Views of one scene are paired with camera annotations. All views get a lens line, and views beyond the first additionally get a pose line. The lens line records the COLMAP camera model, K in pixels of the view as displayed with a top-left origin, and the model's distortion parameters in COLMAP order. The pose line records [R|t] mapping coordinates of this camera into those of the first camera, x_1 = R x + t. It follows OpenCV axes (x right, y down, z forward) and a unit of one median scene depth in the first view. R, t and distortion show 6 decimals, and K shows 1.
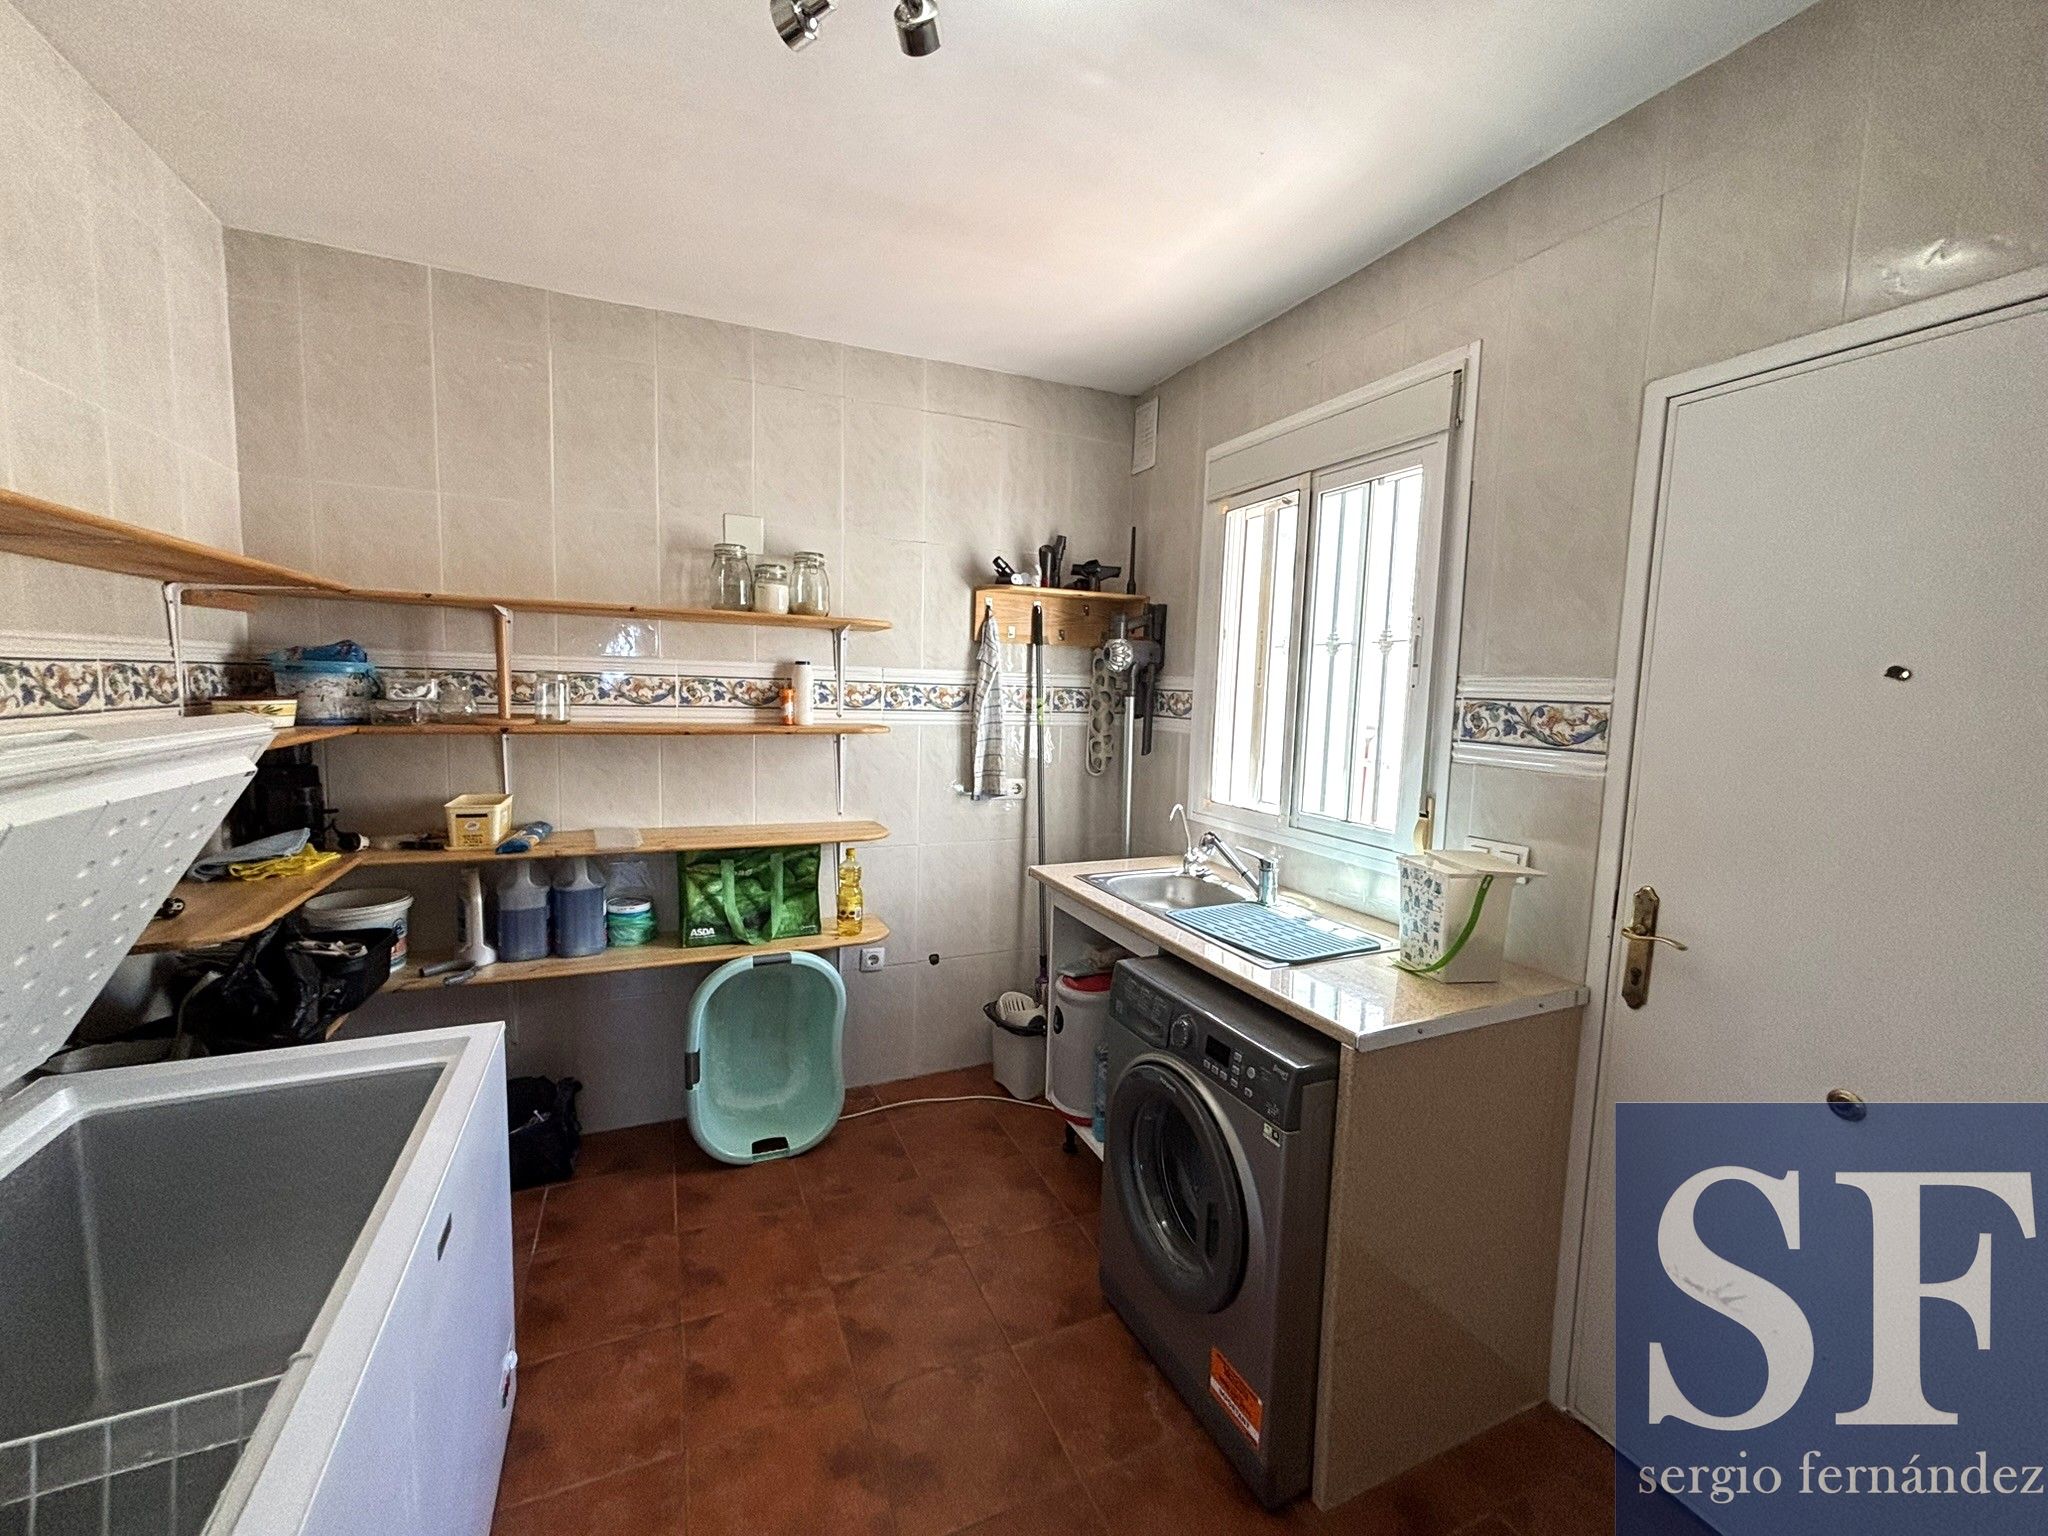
lens RADIAL K [[820.1, 0, 1032.3], [0, 820.1, 766.3], [0, 0, 1]] dist [-0.002068, -0.000295]
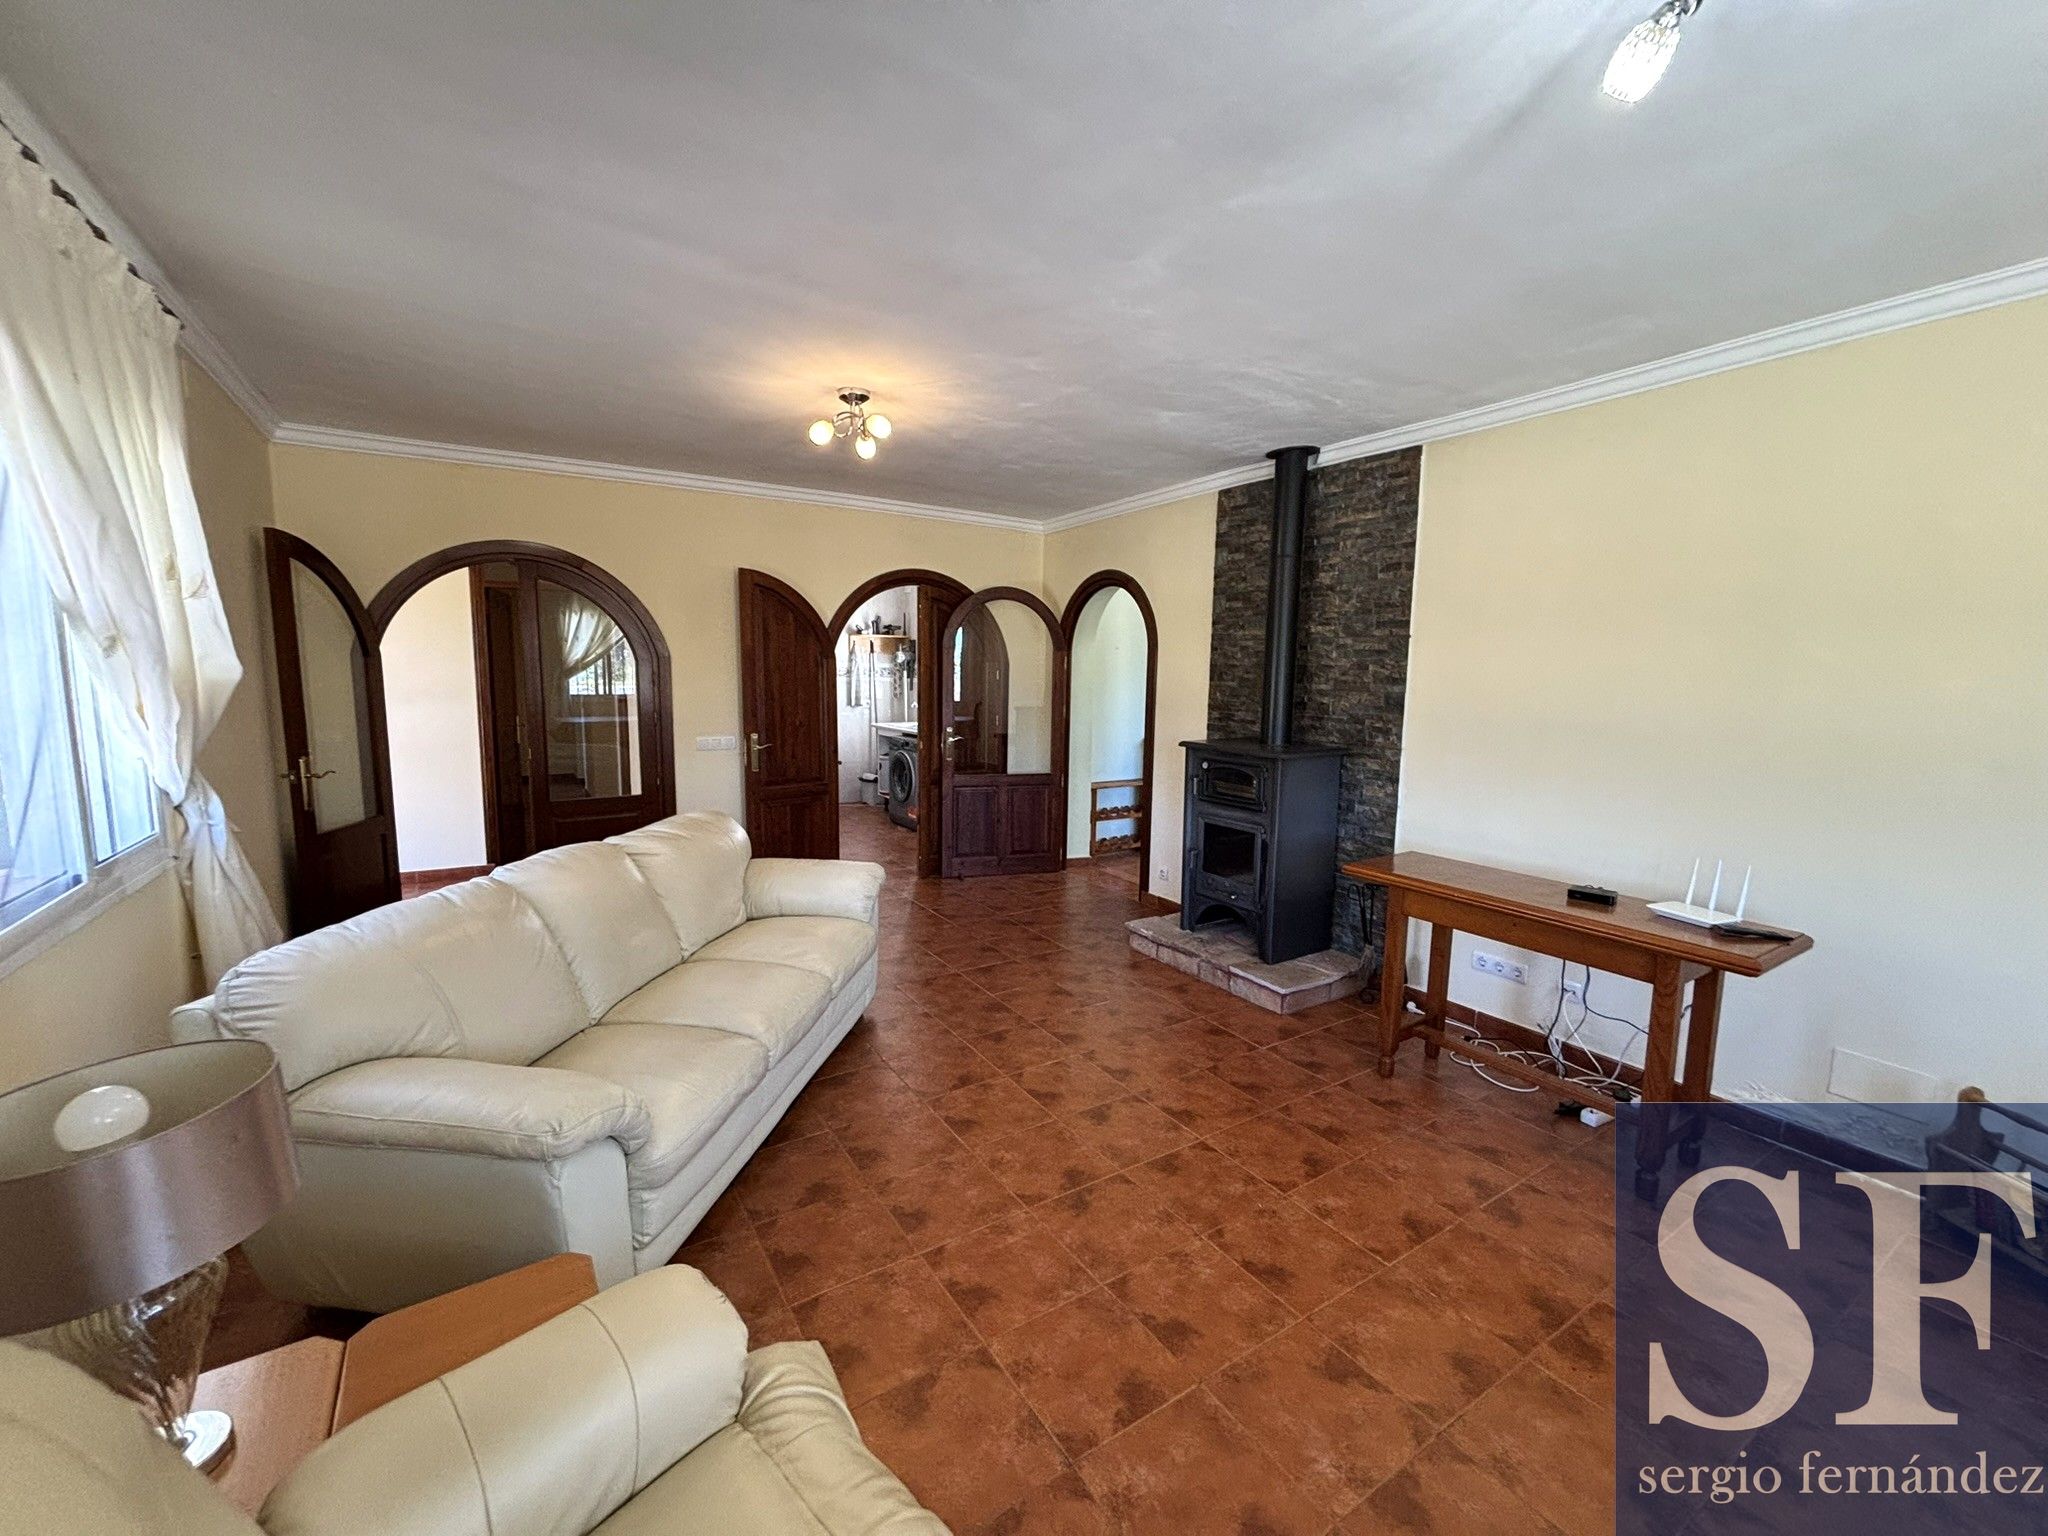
lens RADIAL K [[820.1, 0, 1032.3], [0, 820.1, 766.3], [0, 0, 1]] dist [-0.002068, -0.000295]
pose [[0.989179, -0.031067, 0.143388, 0.138383], [0.026773, 0.999136, 0.031775, 0.175531], [-0.144251, -0.027592, 0.989156, -1.981413]]
